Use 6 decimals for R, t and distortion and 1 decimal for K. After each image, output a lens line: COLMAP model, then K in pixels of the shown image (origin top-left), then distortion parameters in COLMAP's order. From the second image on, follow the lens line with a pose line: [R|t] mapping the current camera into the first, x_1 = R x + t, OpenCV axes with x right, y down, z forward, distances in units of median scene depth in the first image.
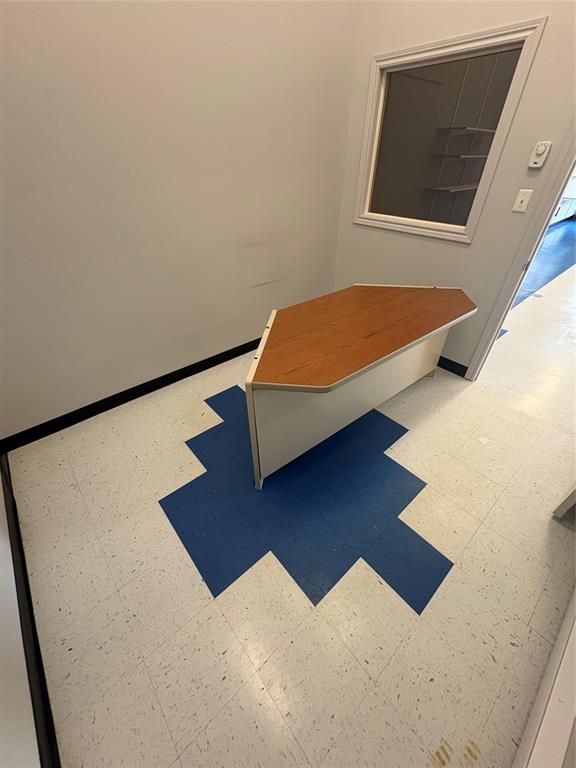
lens RADIAL K [[307.0, 0, 286.3], [0, 307.0, 381.4], [0, 0, 1]] dist [0.000943, 0.000591]
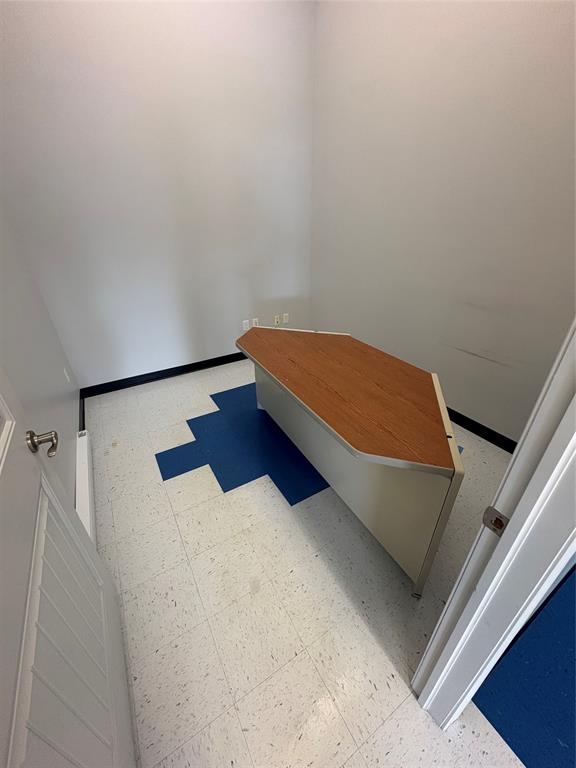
lens RADIAL K [[307.0, 0, 286.3], [0, 307.0, 381.4], [0, 0, 1]] dist [0.000943, 0.000591]
pose [[-0.172723, 0.472227, -0.864389, 1.219950], [-0.576268, 0.663258, 0.477497, -0.593659], [0.798800, 0.580595, 0.157569, 0.812024]]
